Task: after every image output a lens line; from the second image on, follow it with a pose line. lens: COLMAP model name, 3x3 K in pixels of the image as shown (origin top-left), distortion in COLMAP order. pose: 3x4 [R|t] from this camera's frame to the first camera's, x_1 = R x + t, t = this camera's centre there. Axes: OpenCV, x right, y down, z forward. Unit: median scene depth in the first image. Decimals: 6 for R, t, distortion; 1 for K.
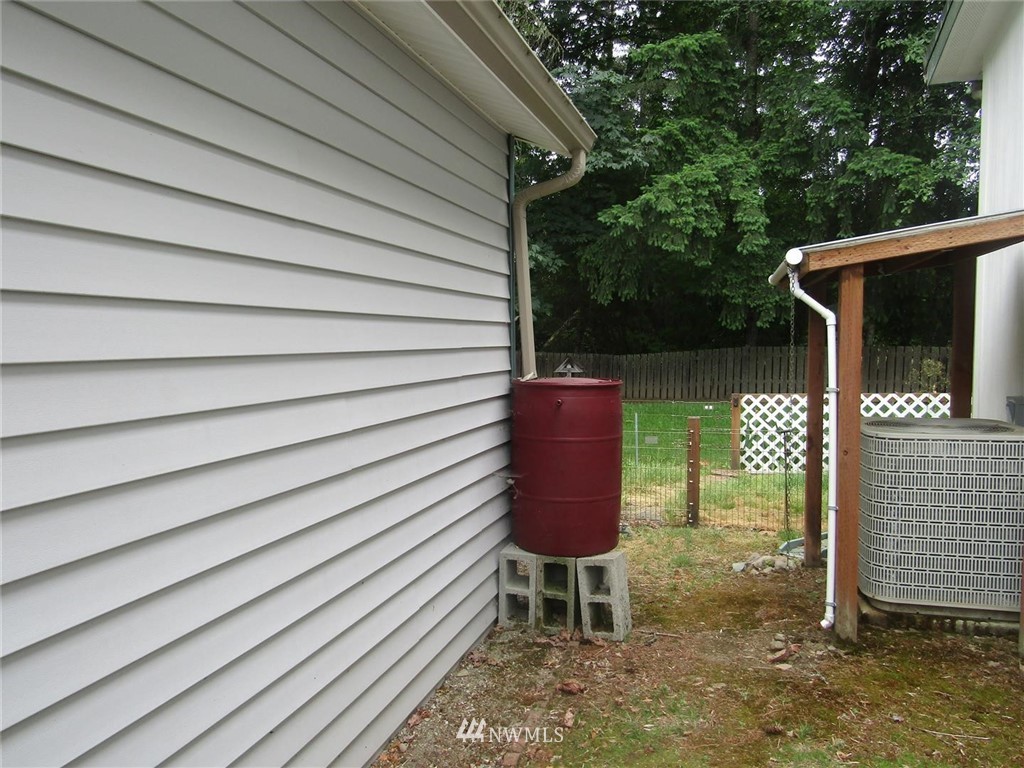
lens RADIAL K [[724.2, 0, 511.2], [0, 724.2, 382.8], [0, 0, 1]] dist [-0.010661, 0.000168]
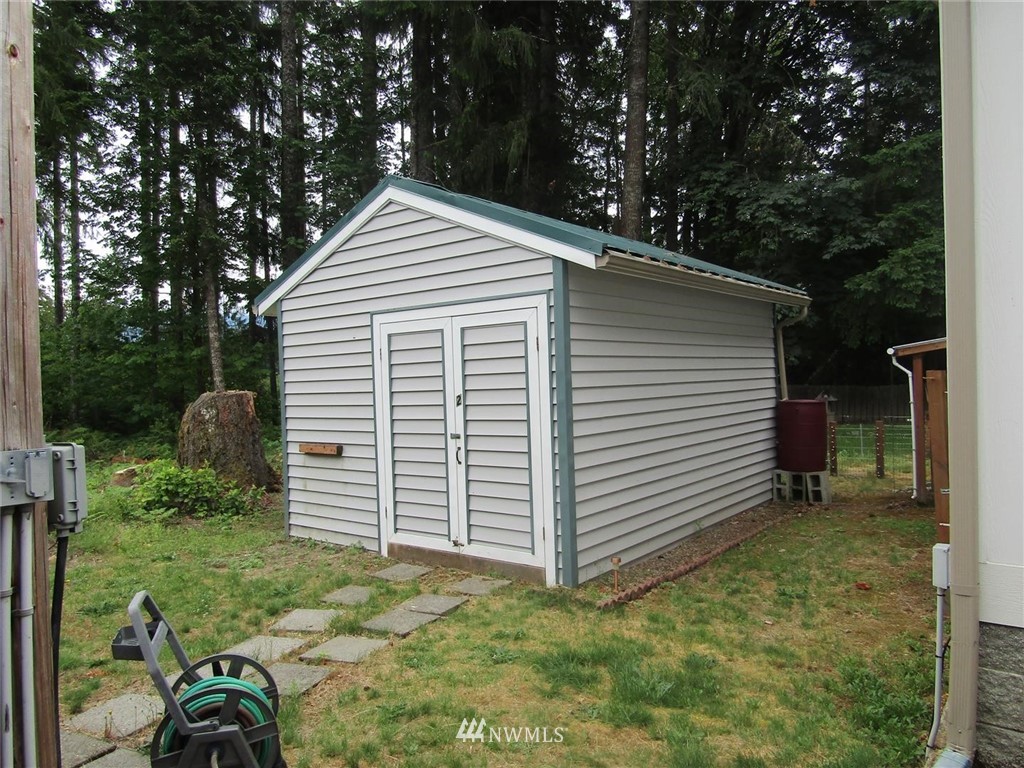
lens RADIAL K [[724.2, 0, 513.2], [0, 724.2, 385.8], [0, 0, 1]] dist [-0.010661, 0.000168]
pose [[0.938203, -0.020330, -0.345487, 0.010305], [0.005612, 0.999036, -0.043548, 0.045371], [0.346039, 0.038918, 0.937413, -1.552177]]
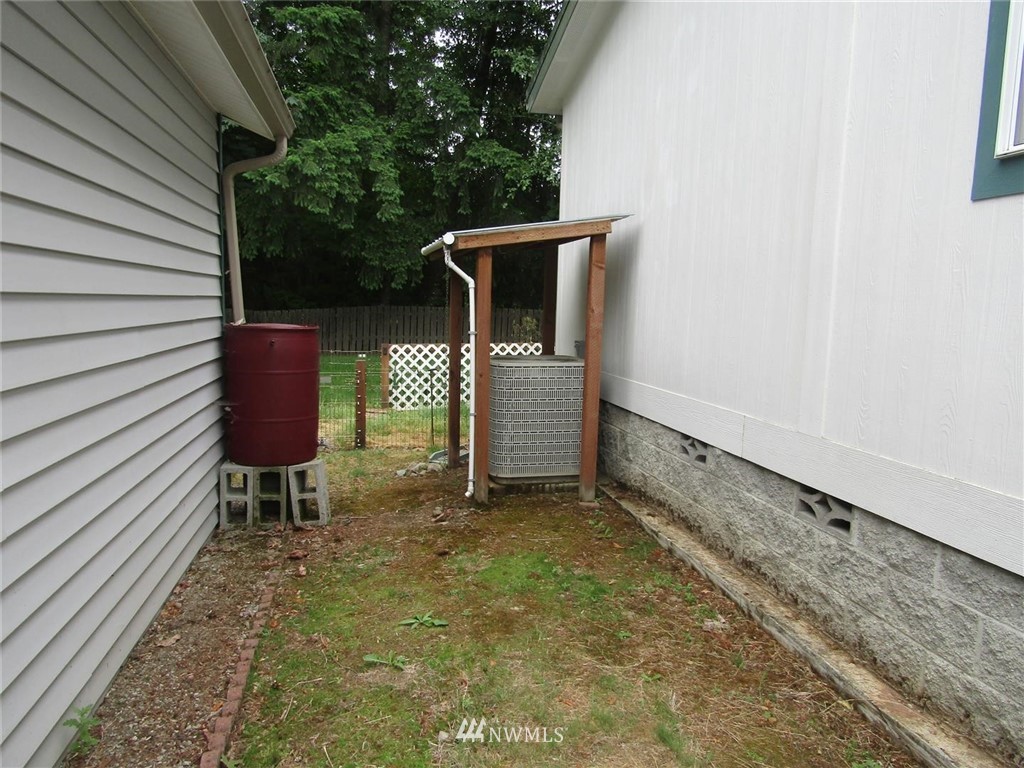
lens RADIAL K [[724.2, 0, 511.7], [0, 724.2, 381.7], [0, 0, 1]] dist [-0.010661, 0.000168]
pose [[0.874246, -0.025220, 0.484827, -0.163565], [-0.001501, 0.998505, 0.054647, 0.023911], [-0.485481, -0.048502, 0.872901, -0.263074]]
